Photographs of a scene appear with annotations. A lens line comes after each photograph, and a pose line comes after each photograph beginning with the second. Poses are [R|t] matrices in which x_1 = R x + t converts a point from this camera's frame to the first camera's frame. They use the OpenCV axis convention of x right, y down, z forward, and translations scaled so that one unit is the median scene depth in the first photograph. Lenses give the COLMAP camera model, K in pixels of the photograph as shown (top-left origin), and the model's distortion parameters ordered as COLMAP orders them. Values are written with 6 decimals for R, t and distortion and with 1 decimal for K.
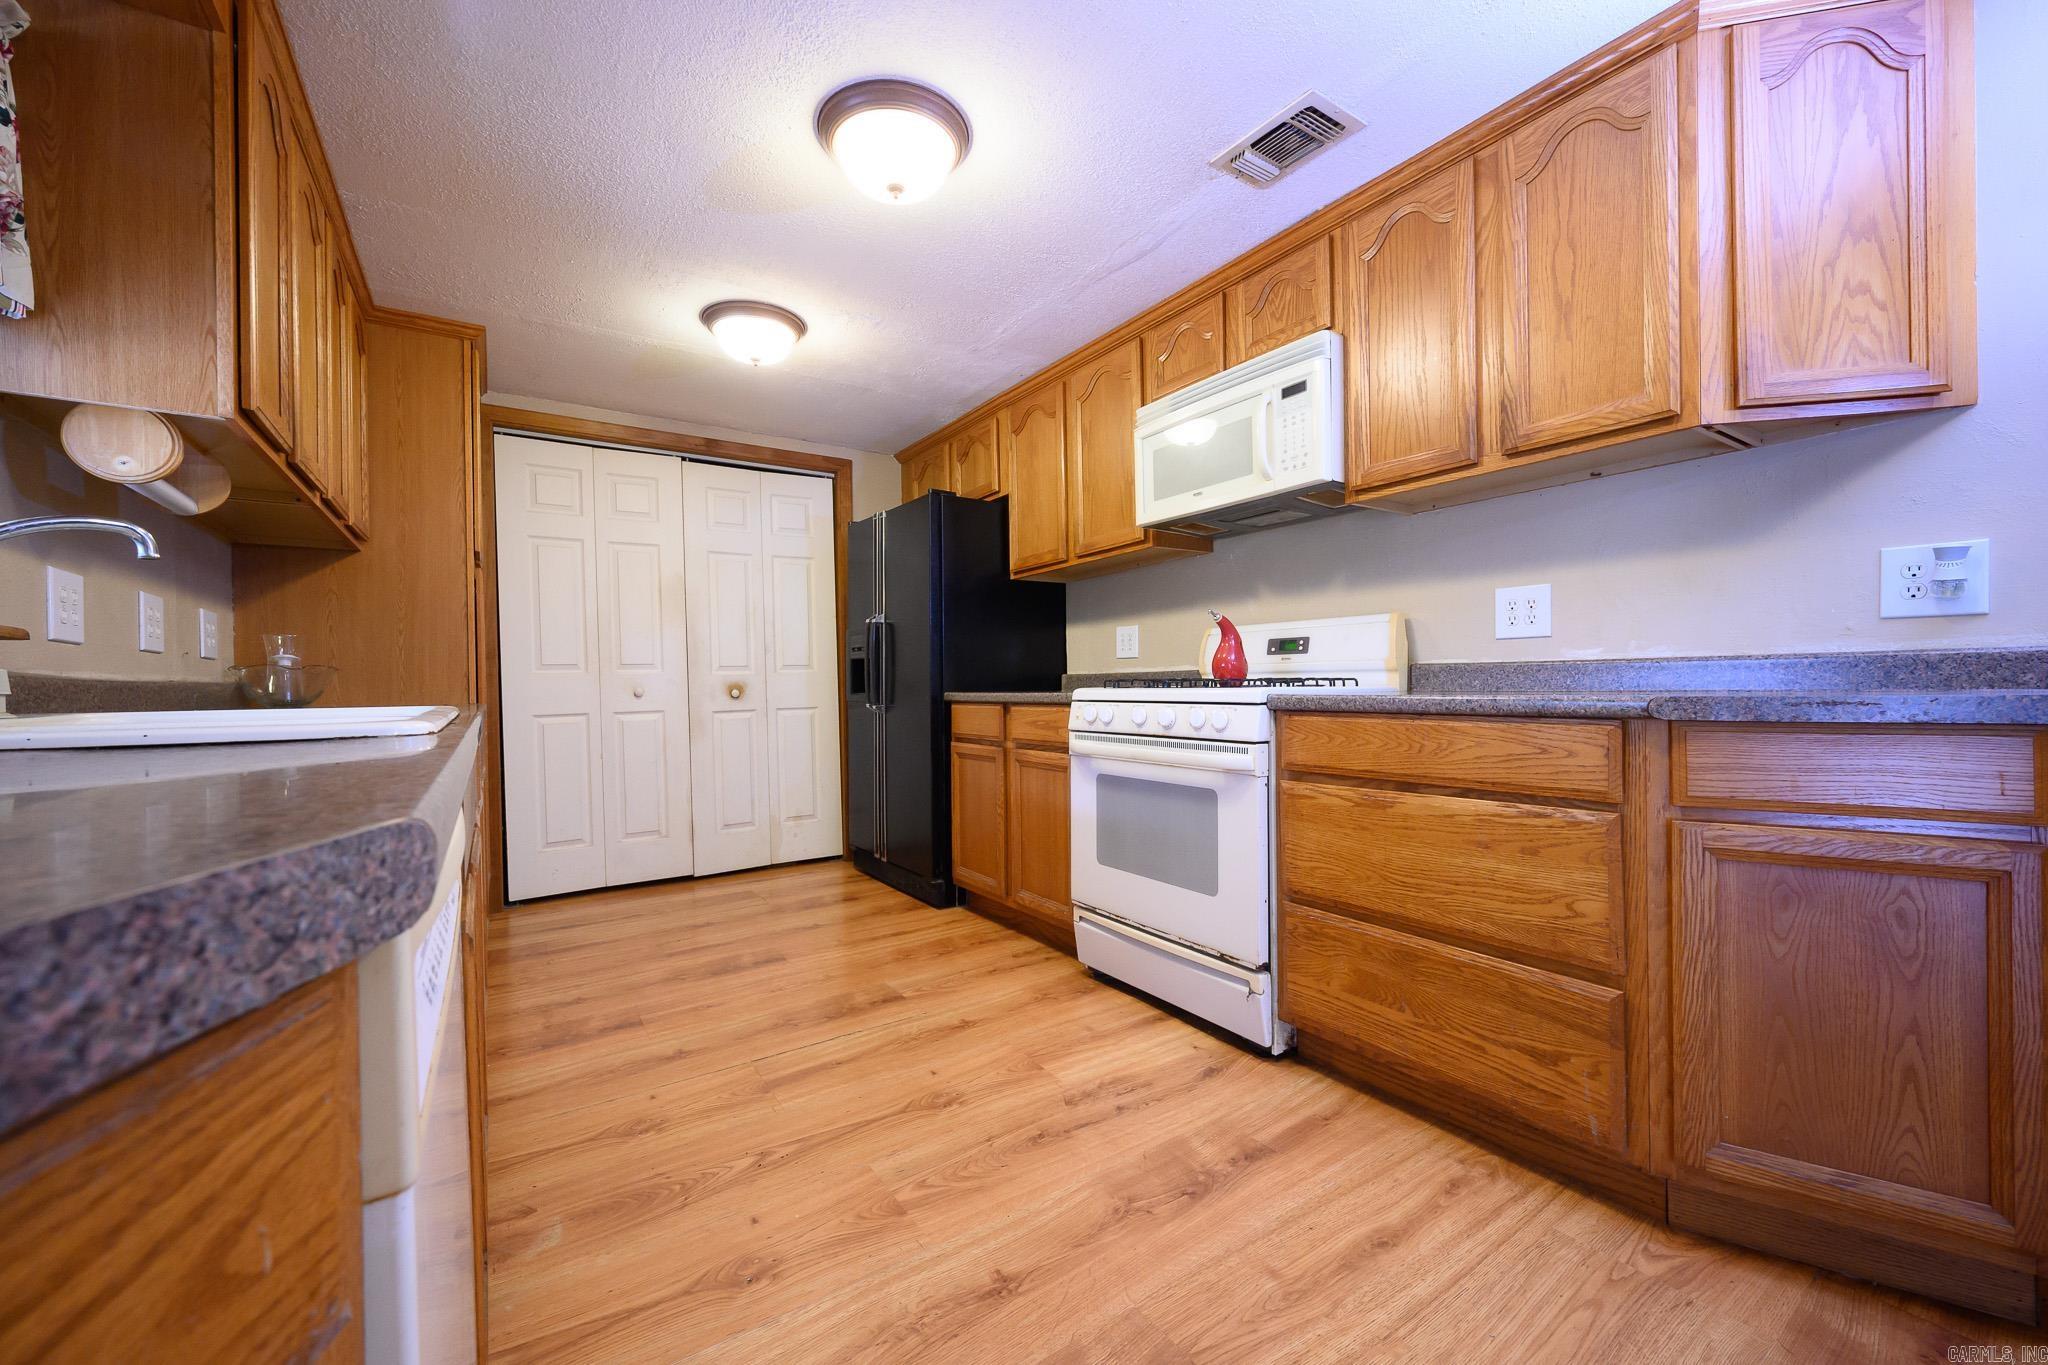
lens RADIAL K [[844.8, 0, 1024.0], [0, 844.8, 682.5], [0, 0, 1]] dist [0.001875, 0.000065]
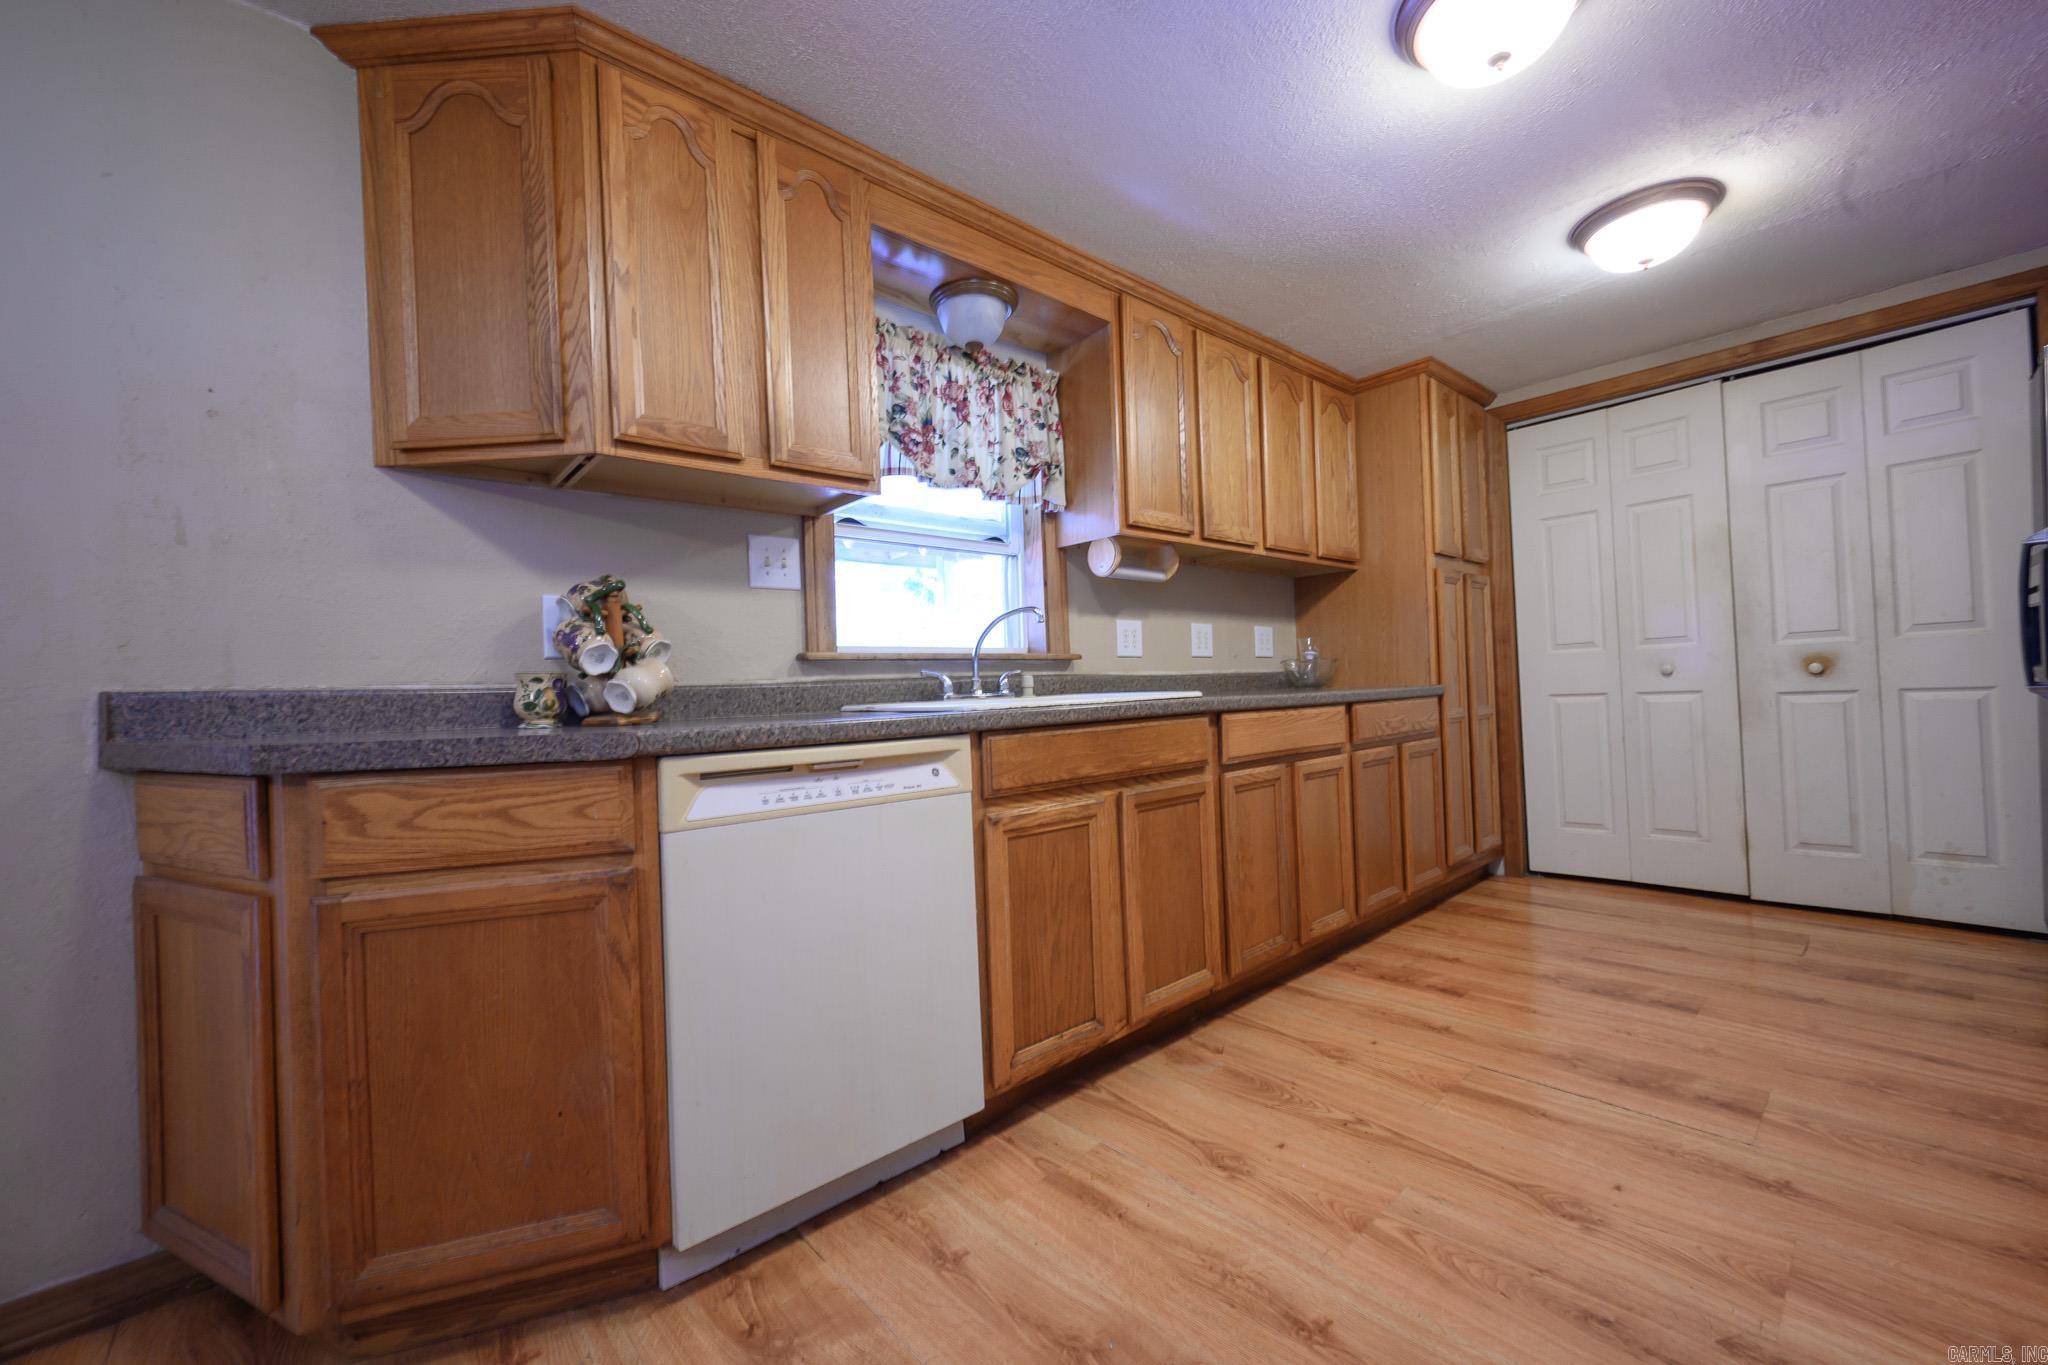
lens RADIAL K [[844.8, 0, 1024.0], [0, 844.8, 682.5], [0, 0, 1]] dist [0.001875, 0.000065]
pose [[0.092762, 0.002900, -0.995684, 0.480844], [0.035781, 0.999340, 0.006244, -0.005720], [0.995045, -0.036205, 0.092597, 0.349056]]
